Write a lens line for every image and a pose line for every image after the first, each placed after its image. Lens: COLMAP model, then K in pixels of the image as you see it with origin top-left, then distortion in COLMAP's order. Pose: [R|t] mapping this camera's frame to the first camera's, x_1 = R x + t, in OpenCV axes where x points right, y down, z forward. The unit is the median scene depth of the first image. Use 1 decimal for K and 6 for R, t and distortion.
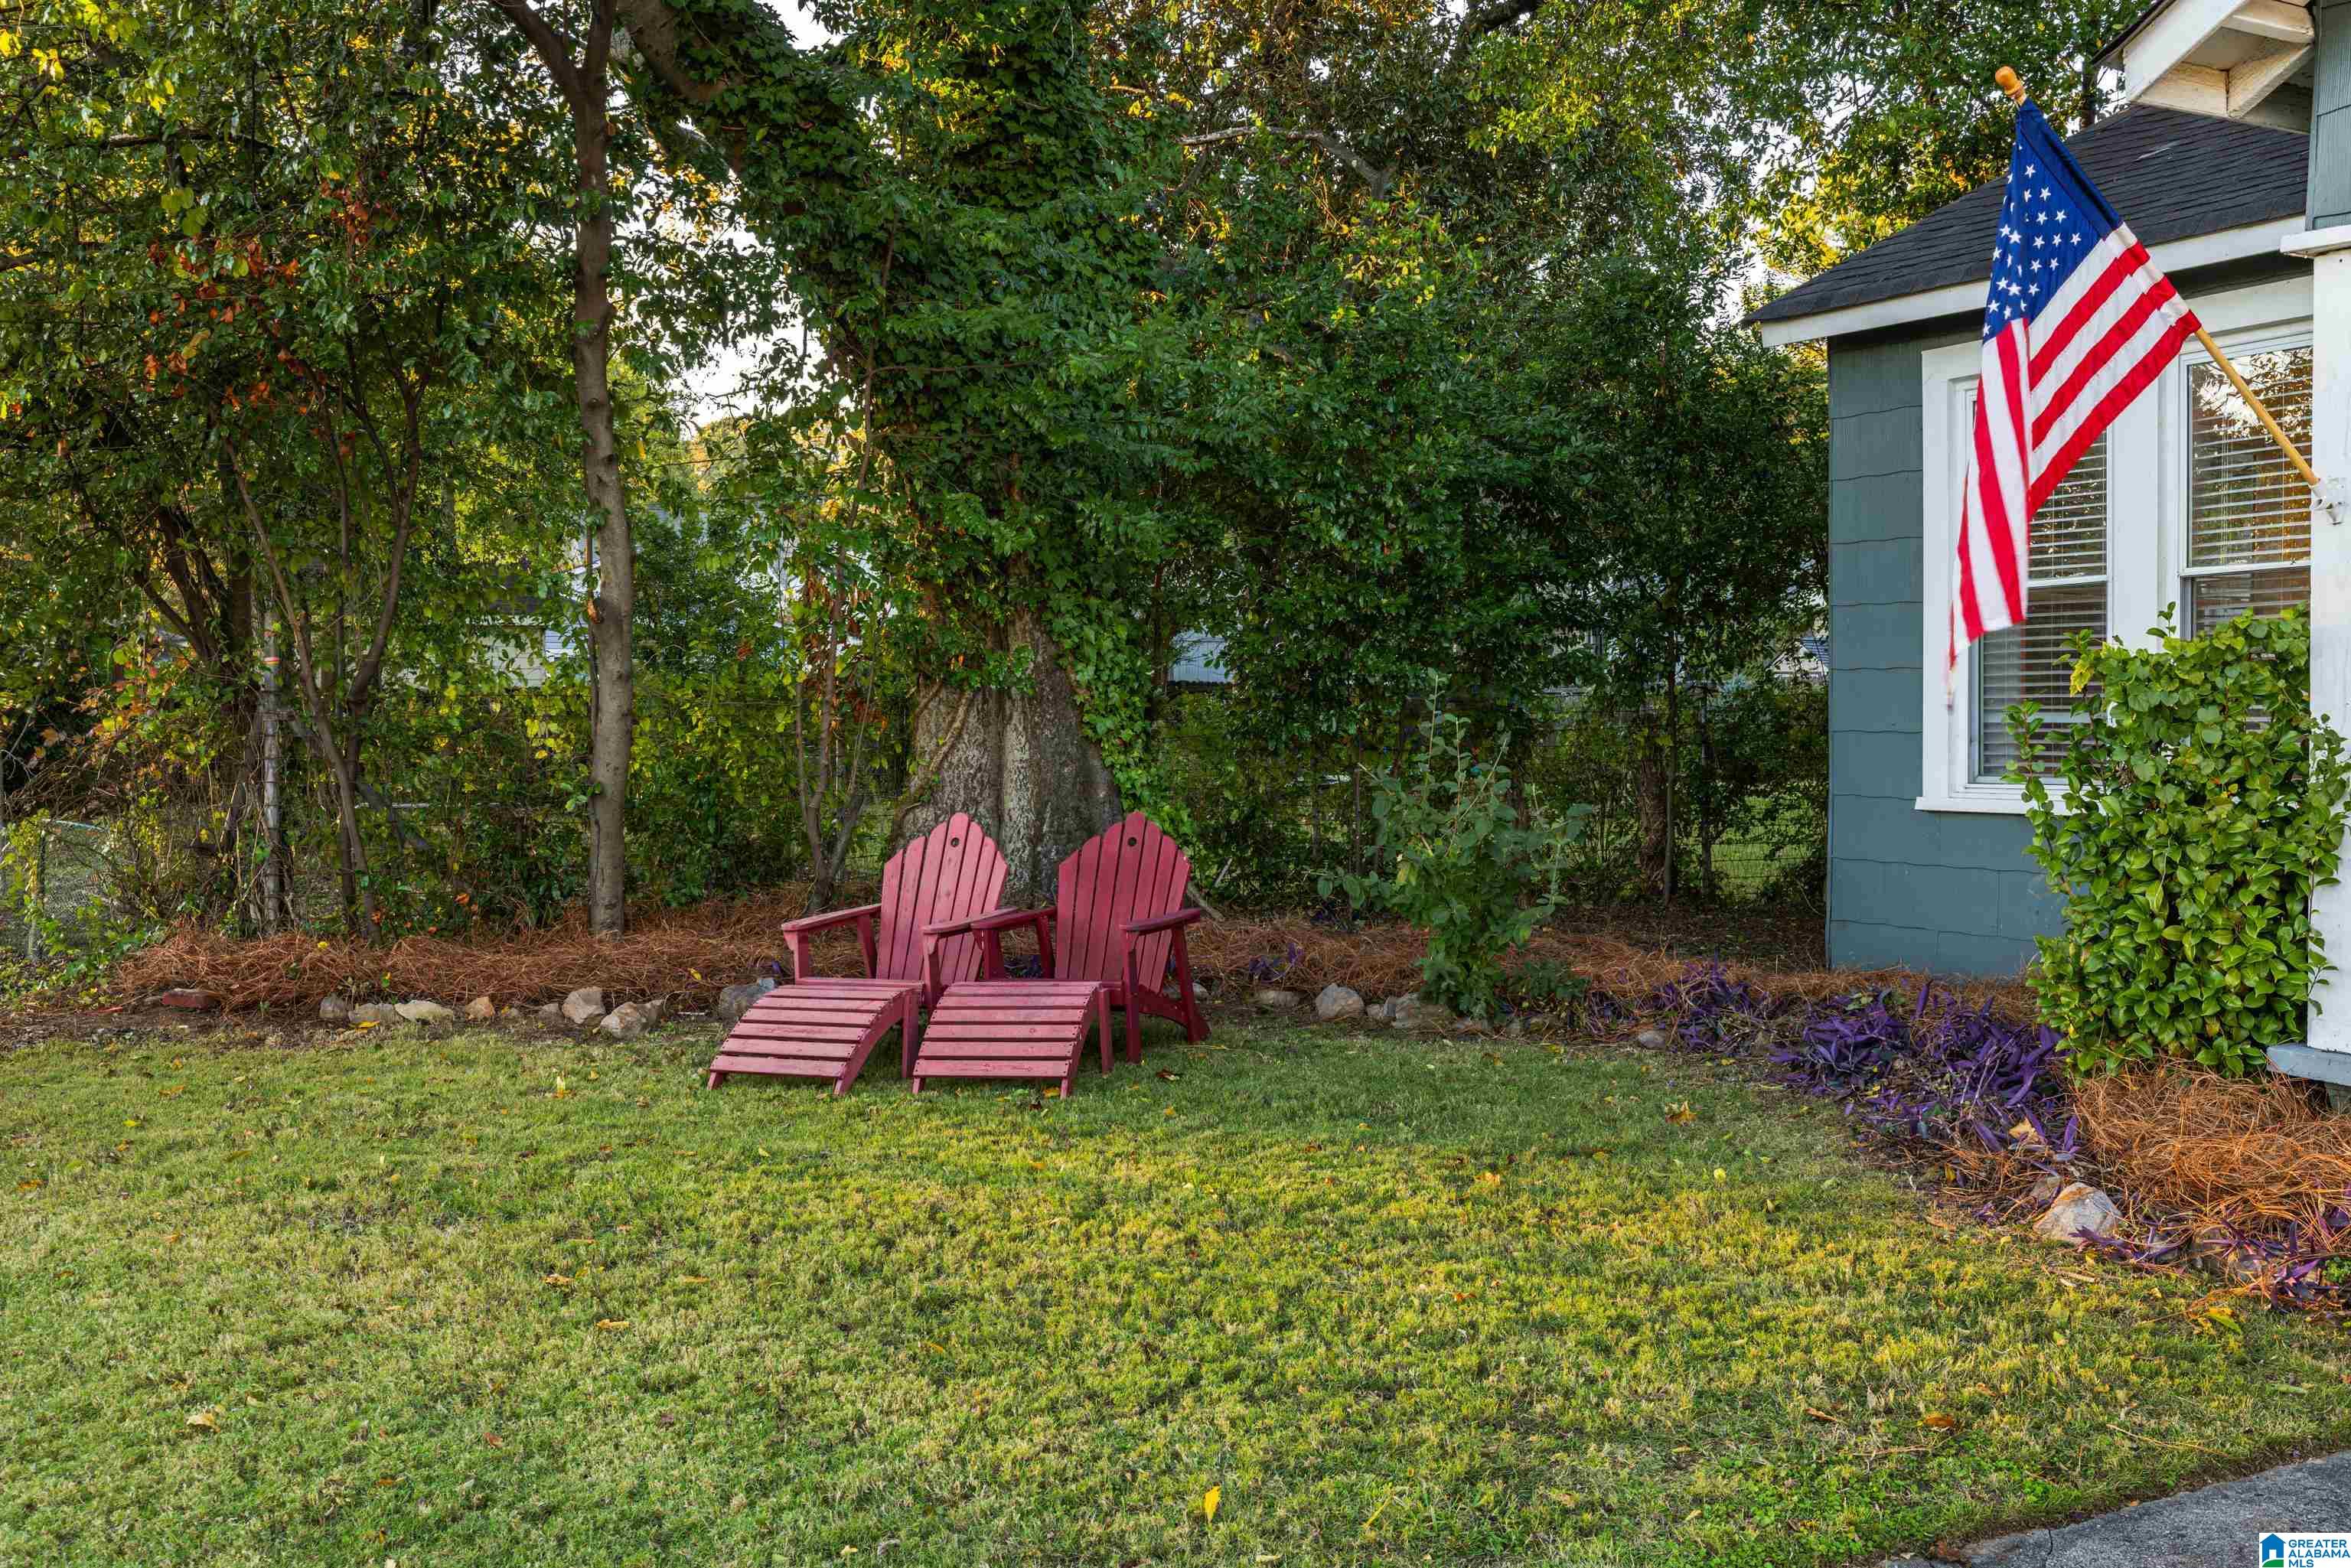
lens RADIAL K [[2316.3, 0, 1208.7], [0, 2316.3, 780.6], [0, 0, 1]] dist [0.008227, 0.000993]
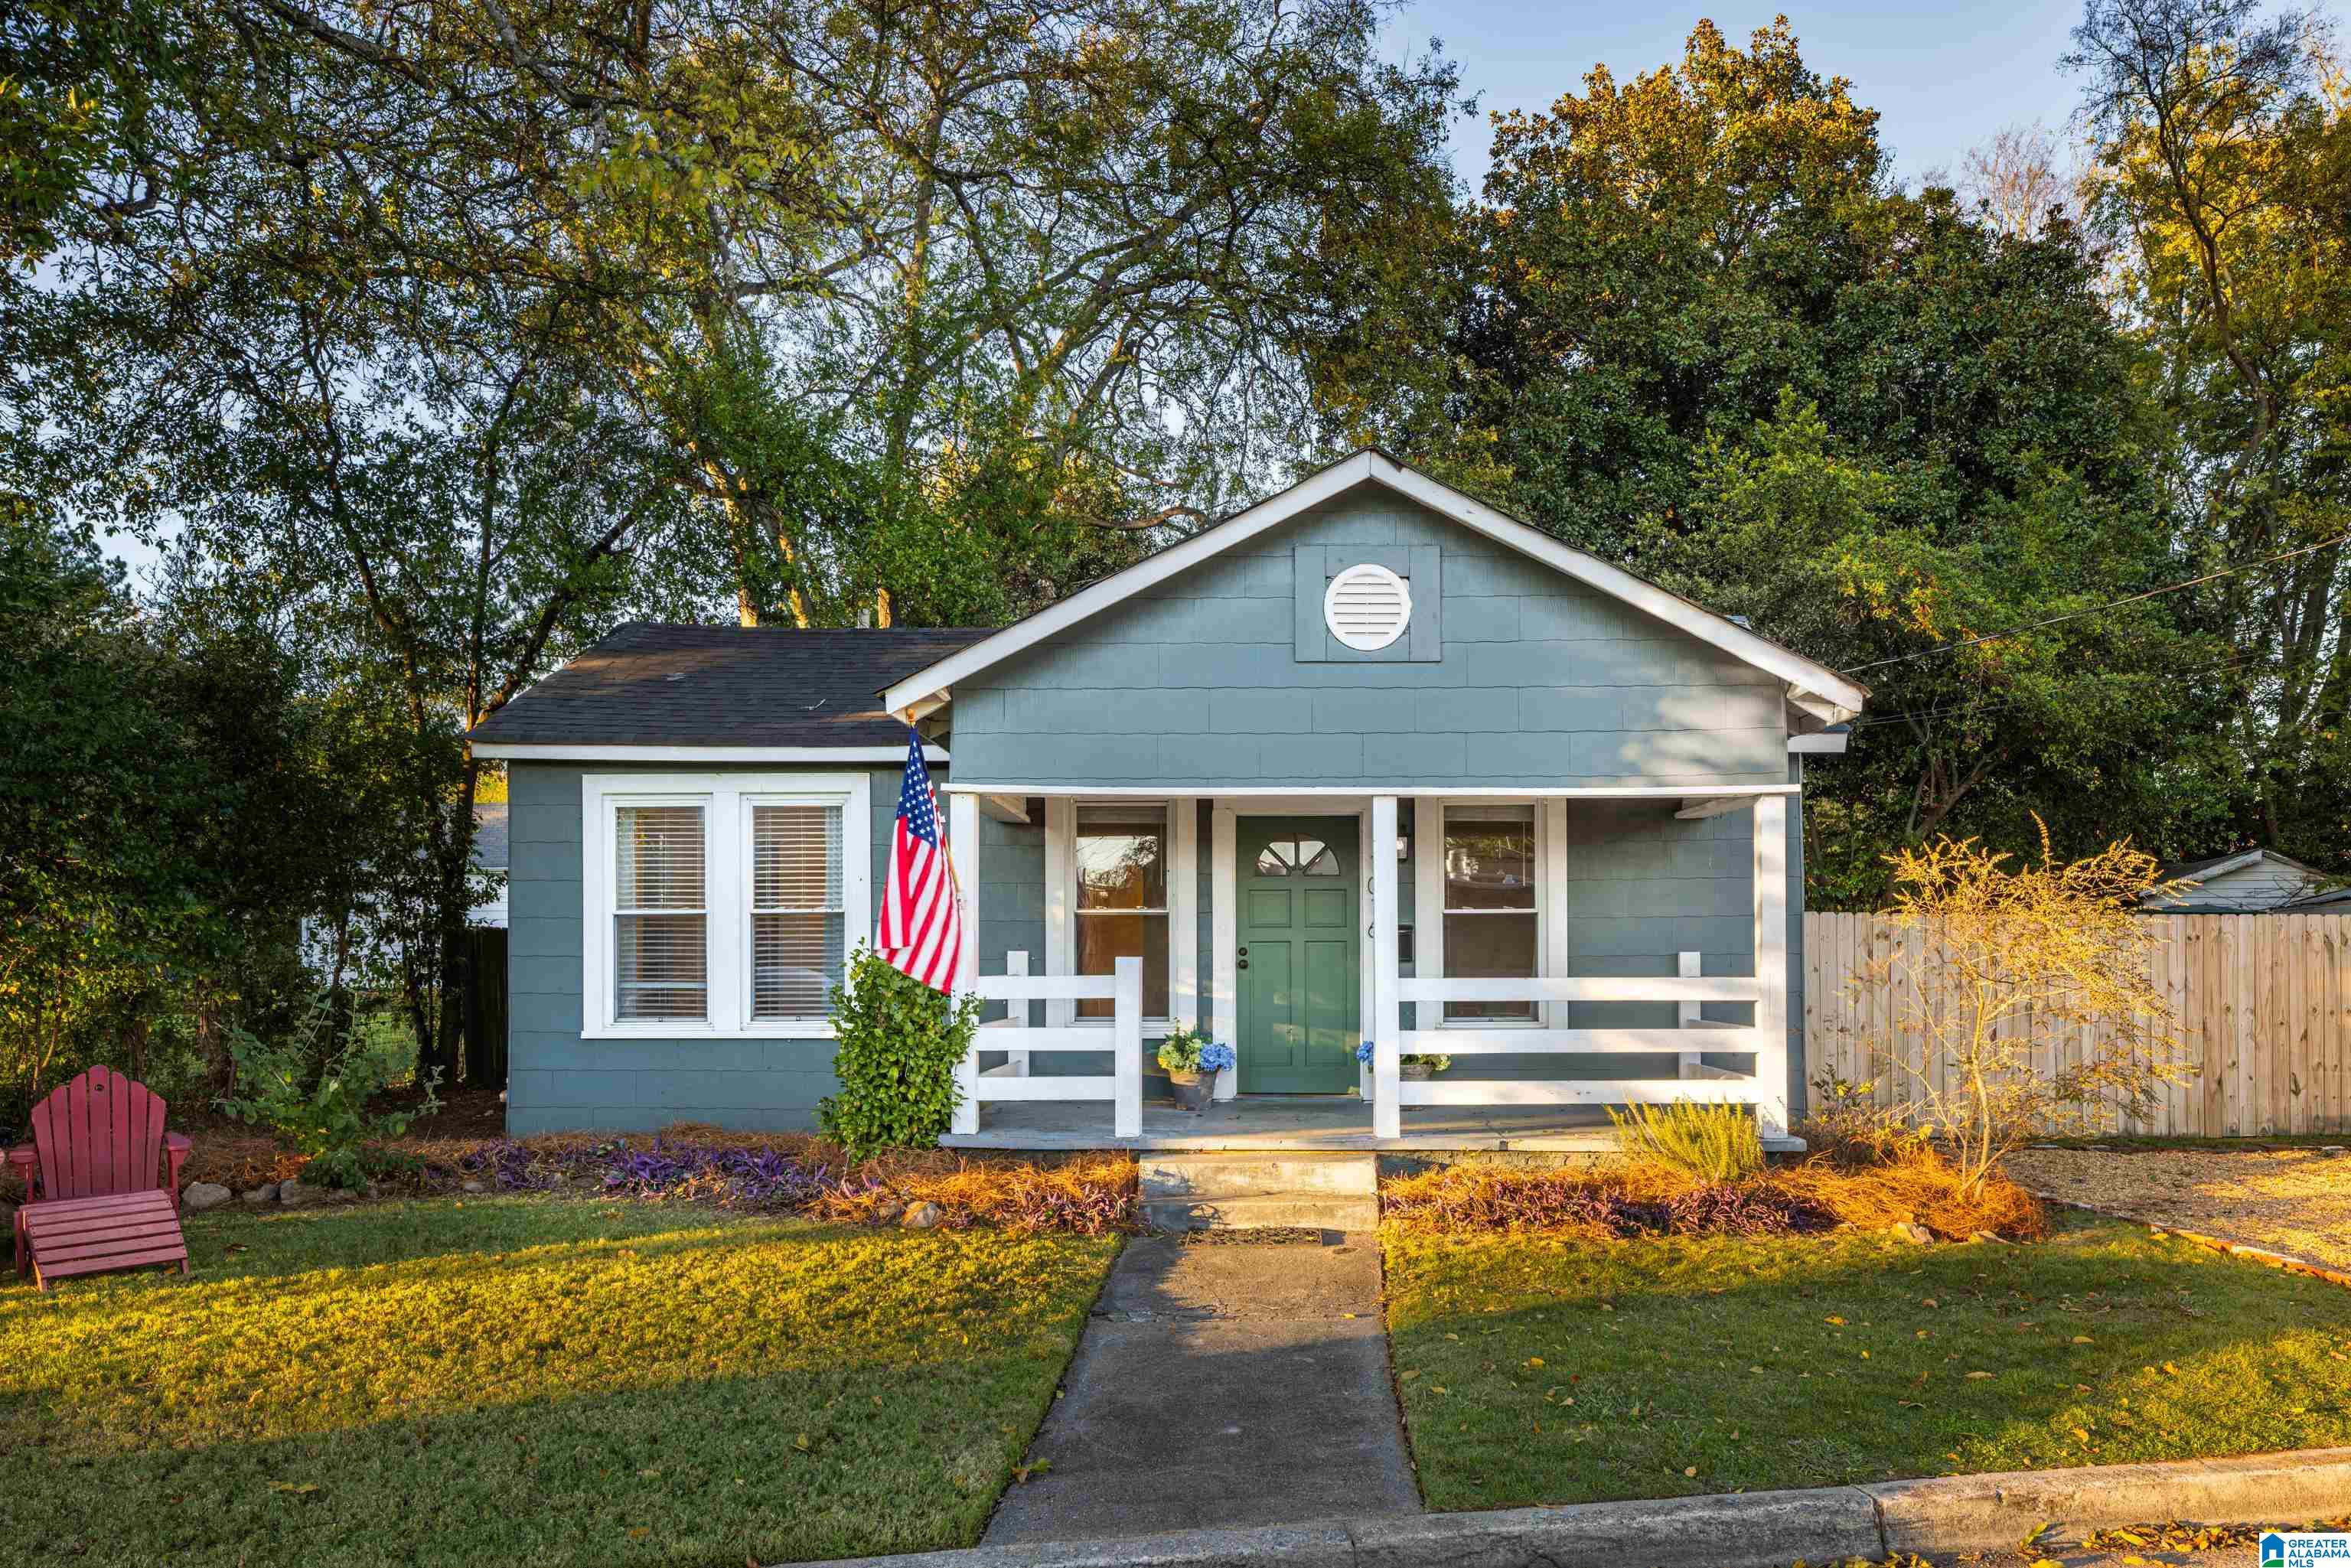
lens RADIAL K [[1596.4, 0, 1282.7], [0, 1596.4, 964.6], [0, 0, 1]] dist [-0.011416, -0.001630]
pose [[0.477466, -0.003353, 0.878644, -0.497501], [0.021647, 0.999734, -0.007948, -0.022098], [-0.878383, 0.022815, 0.477412, -0.034997]]
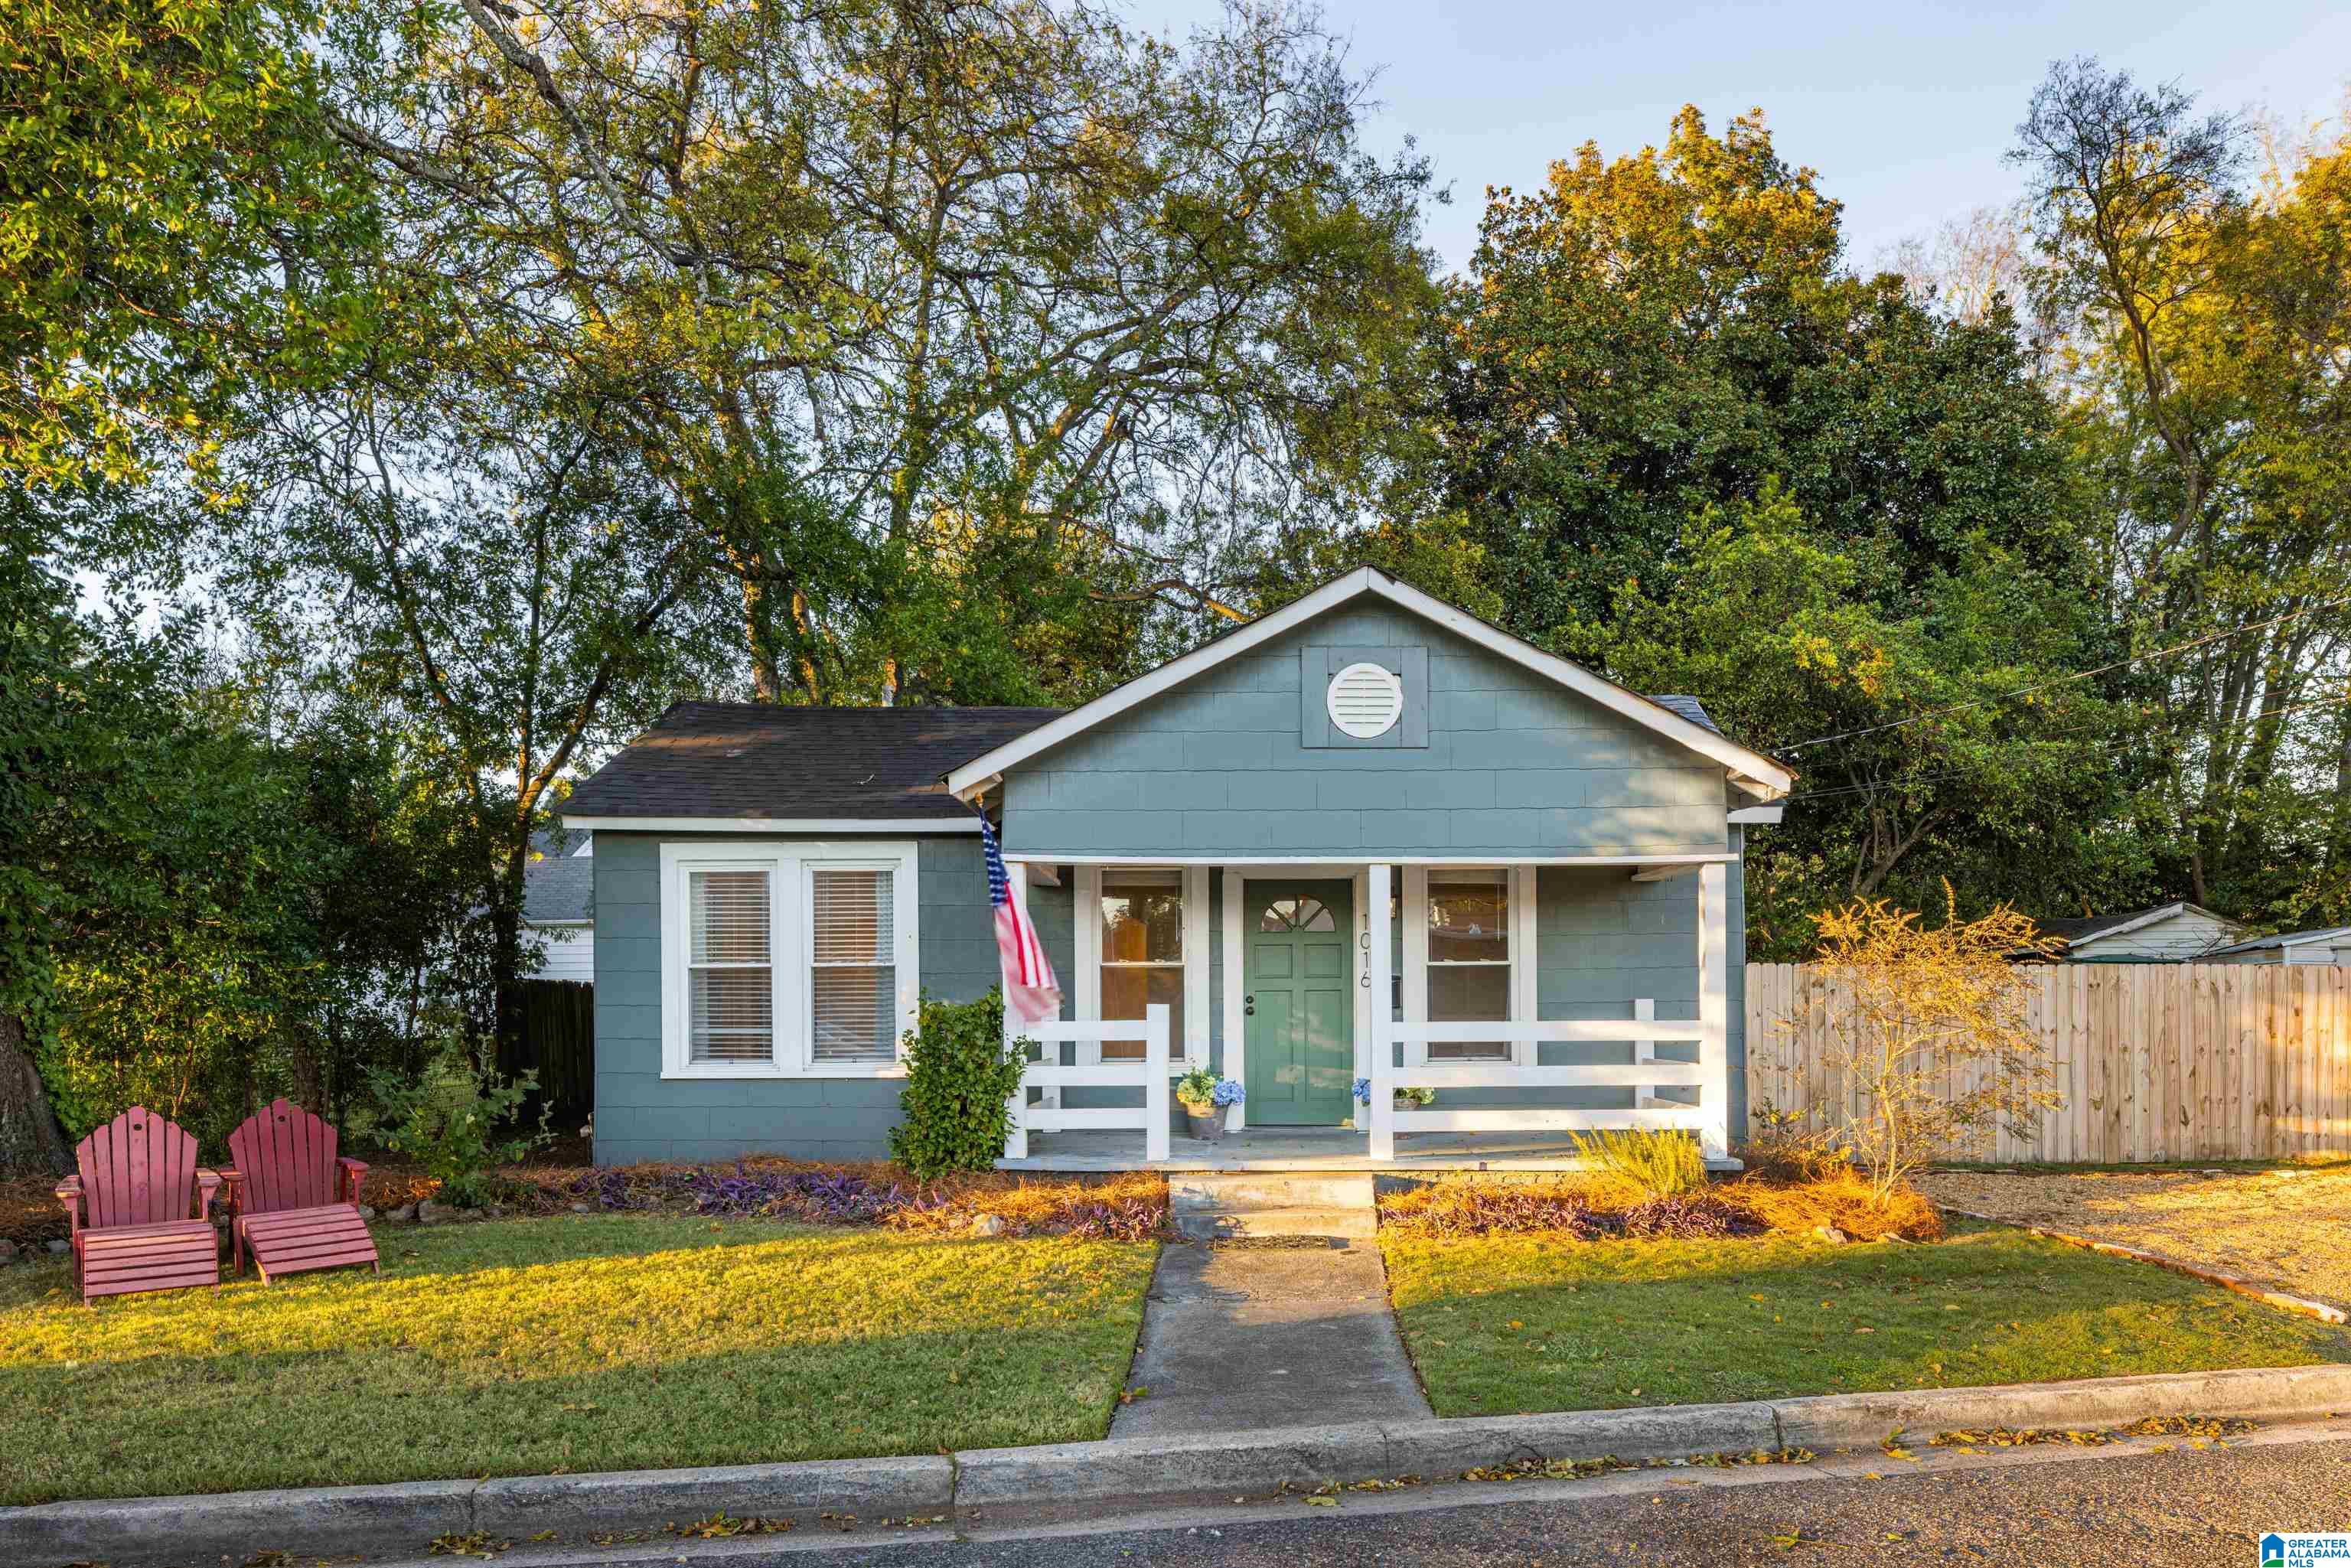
lens RADIAL K [[1622.7, 0, 1256.1], [0, 1622.7, 1037.4], [0, 0, 1]] dist [0.003942, 0.001952]
pose [[0.470394, -0.016755, 0.882297, -0.670969], [0.023932, 0.999694, 0.006225, -0.018694], [-0.882132, 0.018187, 0.470652, -0.088287]]
